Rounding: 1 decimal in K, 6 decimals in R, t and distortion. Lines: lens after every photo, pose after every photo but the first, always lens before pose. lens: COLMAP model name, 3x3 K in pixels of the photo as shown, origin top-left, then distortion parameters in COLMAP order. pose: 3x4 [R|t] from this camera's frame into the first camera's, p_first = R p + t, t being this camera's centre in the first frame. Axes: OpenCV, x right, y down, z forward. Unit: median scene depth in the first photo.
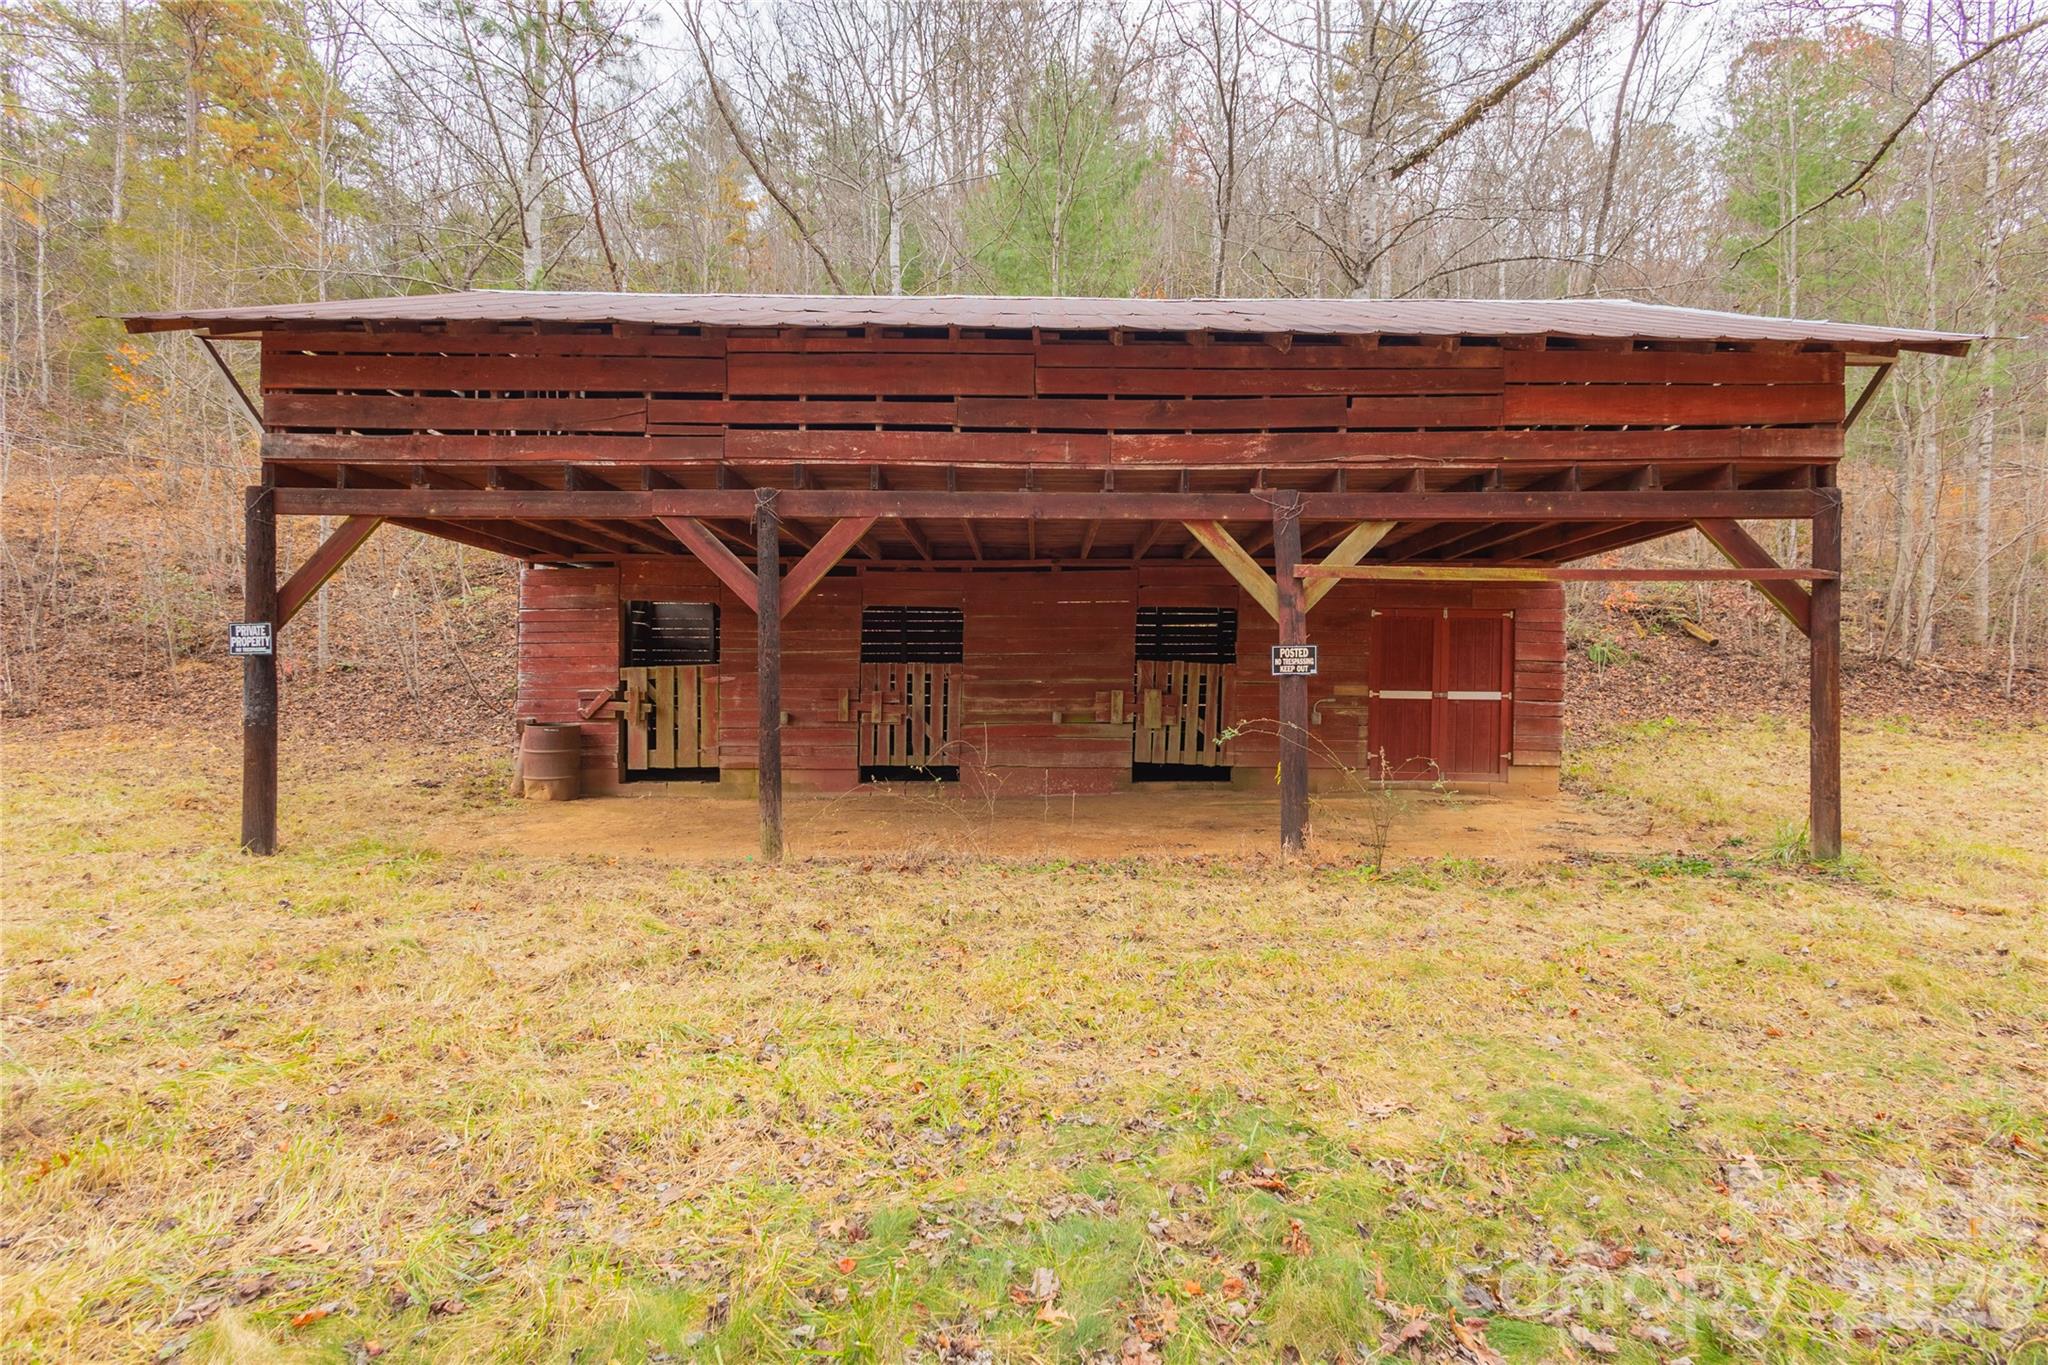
lens RADIAL K [[938.6, 0, 1025.6], [0, 938.6, 688.2], [0, 0, 1]] dist [0.001722, 0.000022]
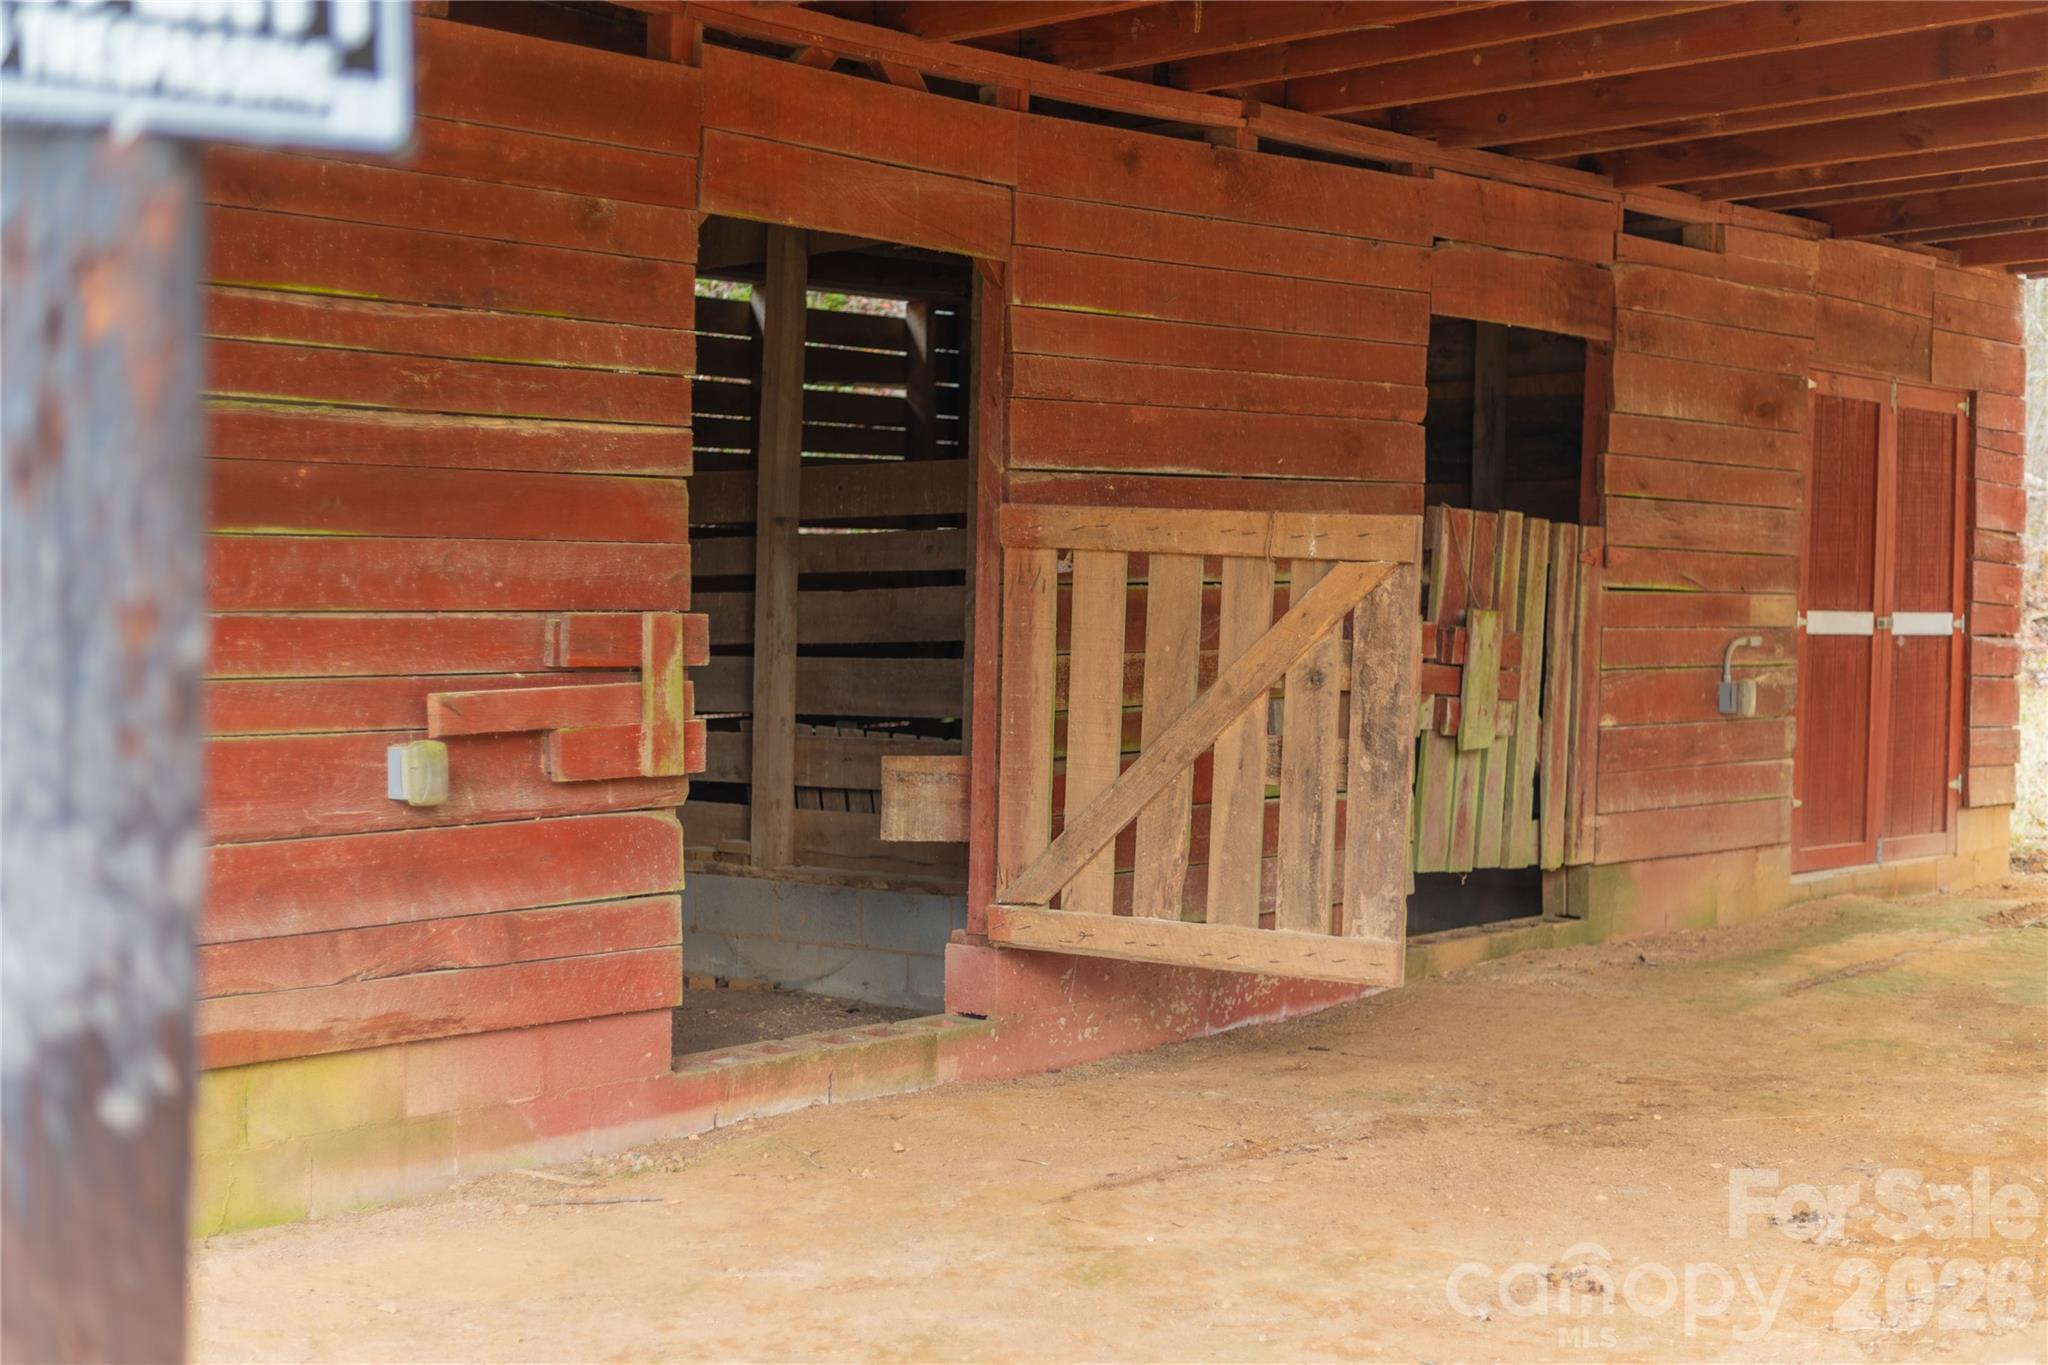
lens RADIAL K [[2926.9, 0, 1024.1], [0, 2926.9, 683.2], [0, 0, 1]] dist [0.007472, 0.000000]
pose [[0.642180, -0.024117, 0.766174, -0.629446], [0.004770, 0.999611, 0.027466, -0.001924], [-0.766539, -0.013983, 0.642045, 0.533116]]
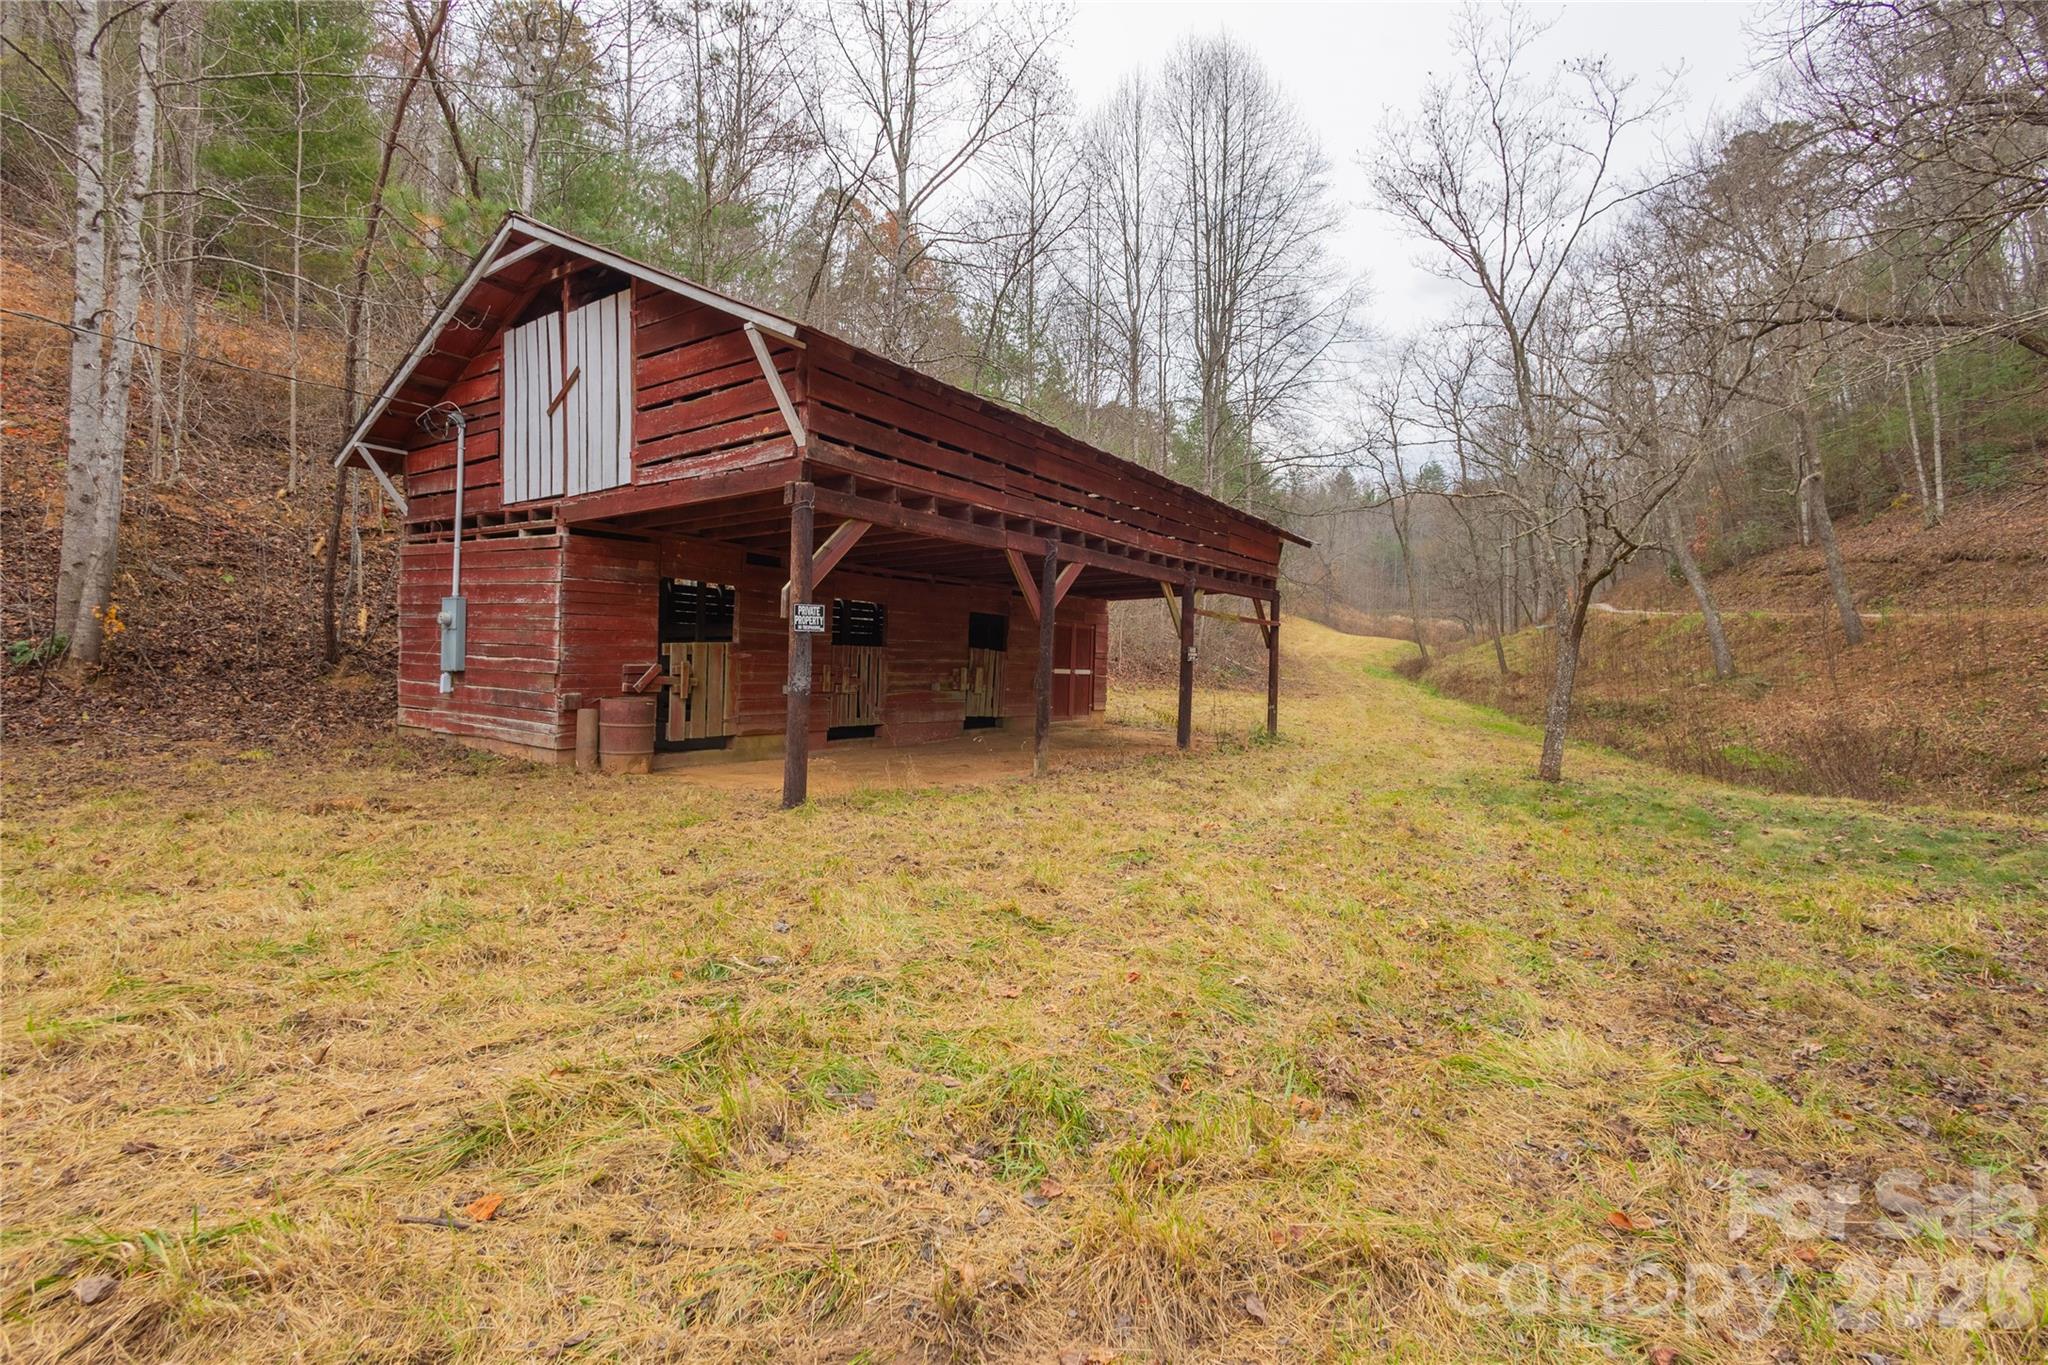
lens RADIAL K [[938.6, 0, 1023.1], [0, 938.6, 679.7], [0, 0, 1]] dist [0.001722, 0.000022]
pose [[0.551338, -0.004590, 0.834269, -1.076080], [-0.006462, 0.999931, 0.009772, 0.005870], [-0.834257, -0.010779, 0.551271, 0.109770]]
